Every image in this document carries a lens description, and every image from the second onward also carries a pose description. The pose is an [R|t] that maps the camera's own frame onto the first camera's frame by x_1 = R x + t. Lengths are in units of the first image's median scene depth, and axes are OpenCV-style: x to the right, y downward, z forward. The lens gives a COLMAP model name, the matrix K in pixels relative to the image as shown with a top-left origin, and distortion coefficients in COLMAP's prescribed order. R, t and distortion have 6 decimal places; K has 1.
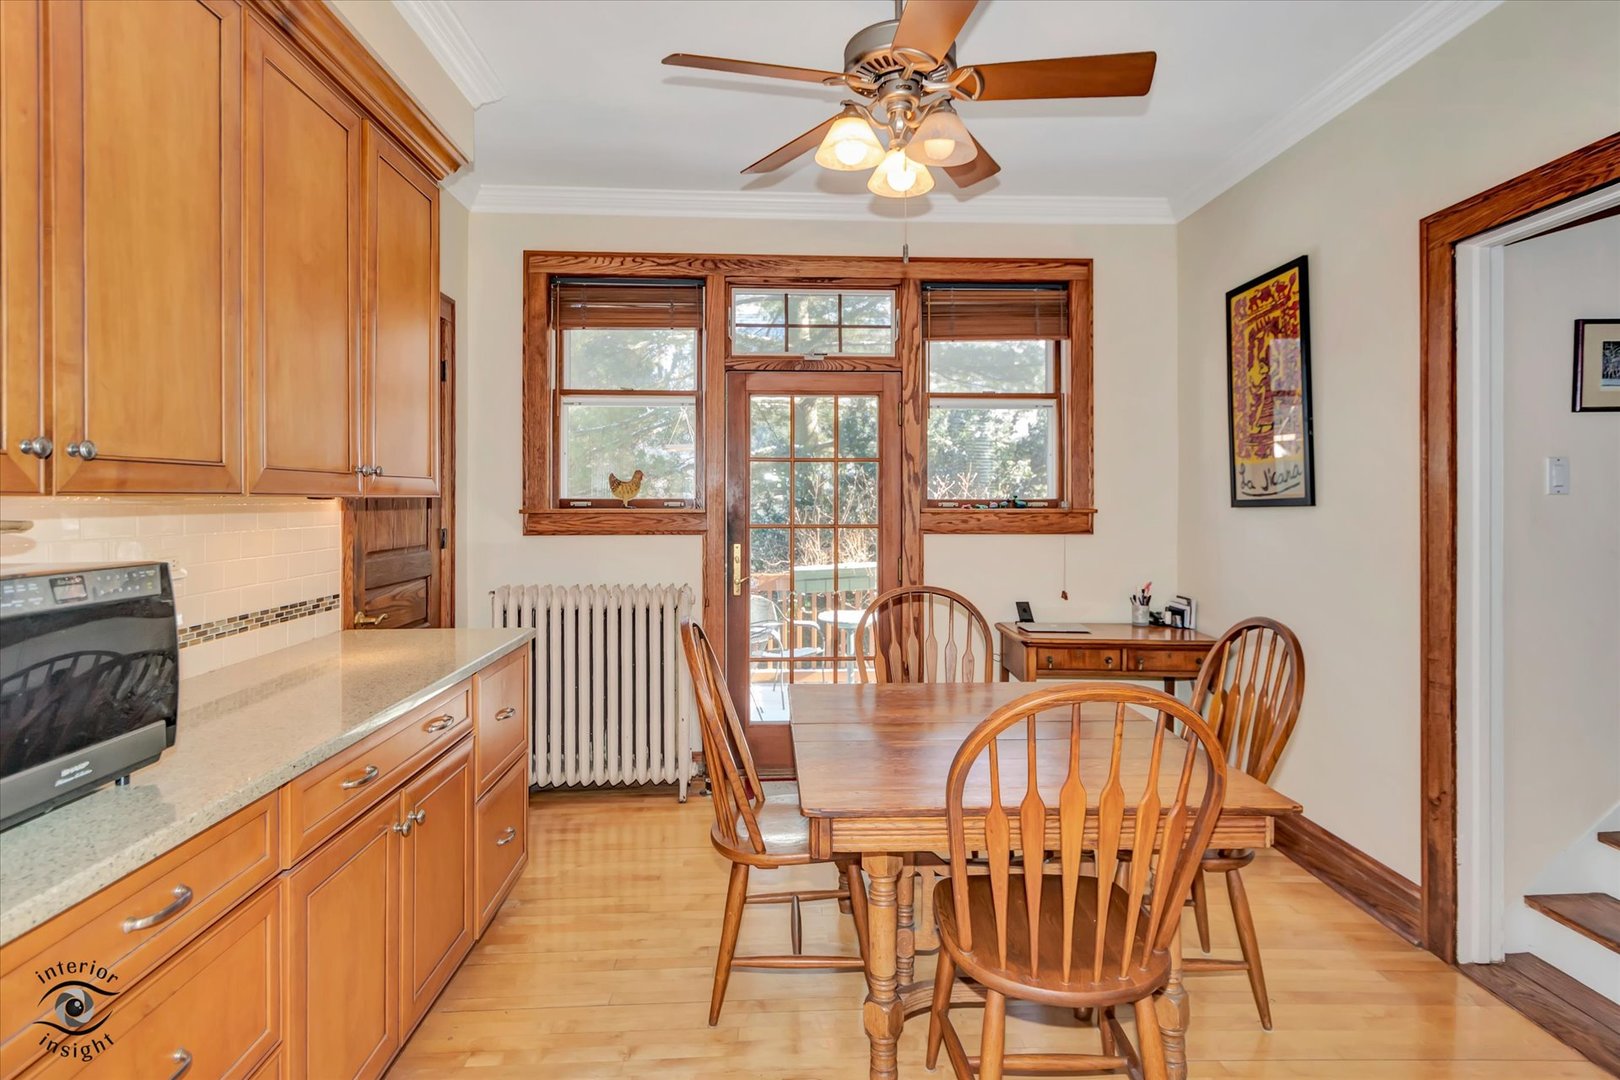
lens RADIAL K [[833.1, 0, 813.5], [0, 833.1, 503.3], [0, 0, 1]] dist [0.001194, -0.001485]
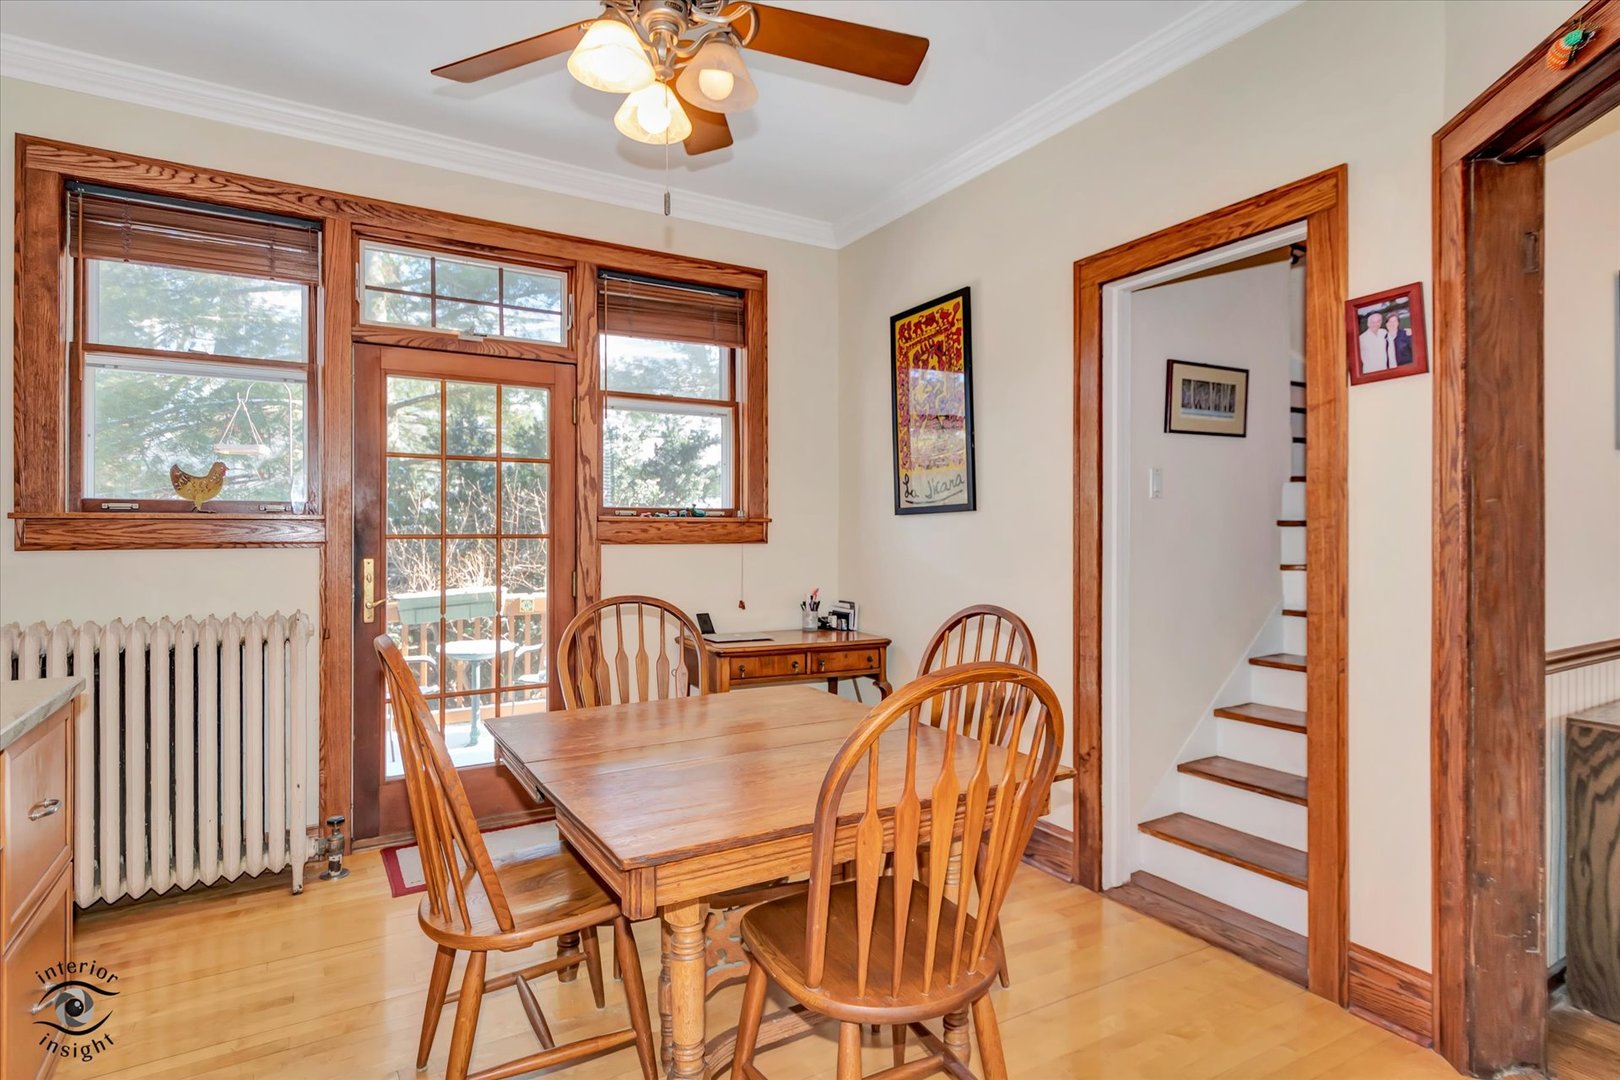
lens RADIAL K [[820.9, 0, 805.3], [0, 820.9, 534.5], [0, 0, 1]] dist [0.012377, -0.009062]
pose [[0.881989, -0.002591, 0.471264, -0.095891], [0.002308, 0.999997, 0.001178, 0.025862], [-0.471265, 0.000048, 0.881992, 0.100656]]
